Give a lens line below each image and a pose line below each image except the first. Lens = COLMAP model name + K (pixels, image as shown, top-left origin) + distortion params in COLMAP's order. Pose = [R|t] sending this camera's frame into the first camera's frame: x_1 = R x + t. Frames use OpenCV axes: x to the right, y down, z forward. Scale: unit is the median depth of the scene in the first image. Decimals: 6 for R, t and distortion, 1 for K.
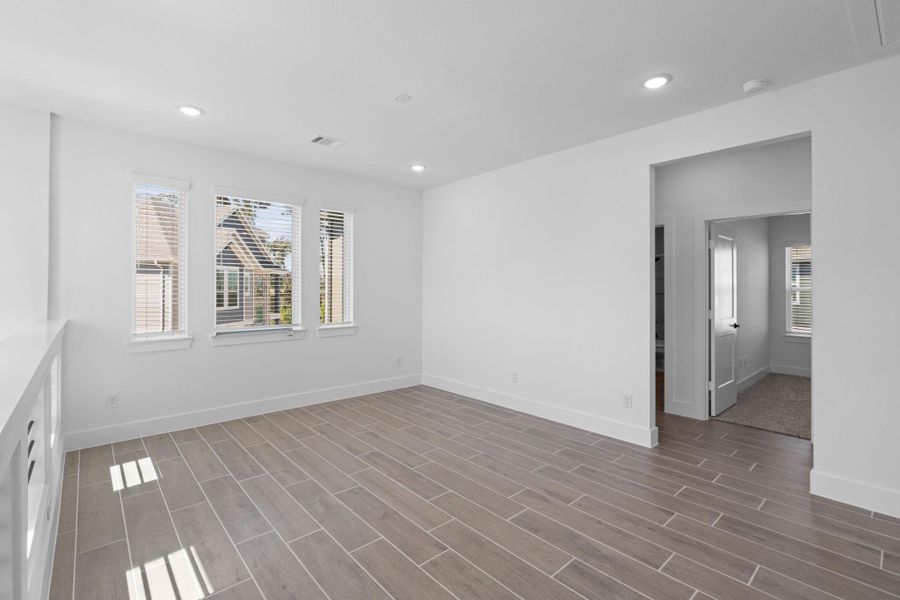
lens RADIAL K [[413.4, 0, 450.0], [0, 413.4, 300.0], [0, 0, 1]] dist [-0.001058, -0.000219]
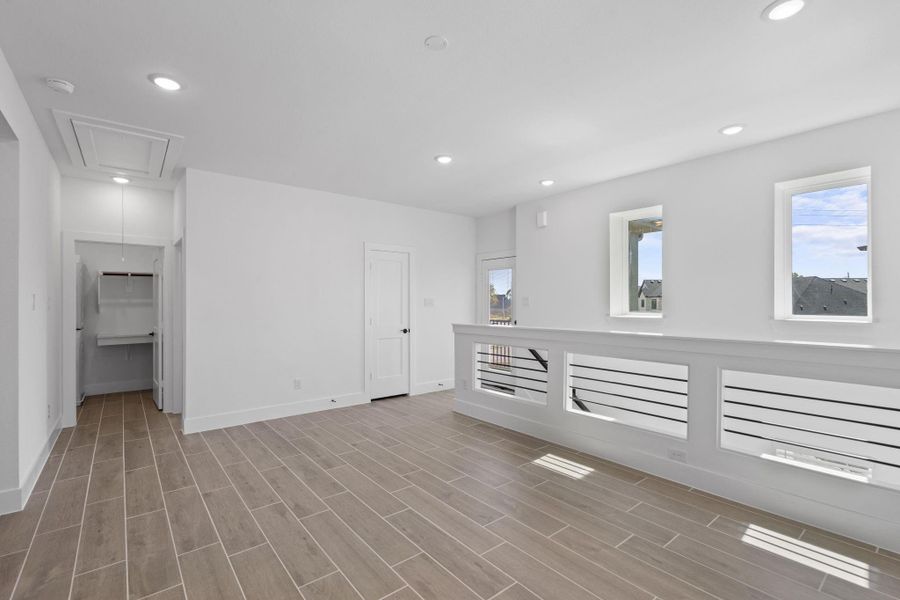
lens RADIAL K [[413.4, 0, 450.0], [0, 413.4, 300.0], [0, 0, 1]] dist [-0.001058, -0.000219]
pose [[-0.998797, -0.000308, 0.049040, -0.194192], [0.000541, 0.999850, 0.017291, -0.049155], [-0.049038, 0.017297, -0.998647, 1.909702]]
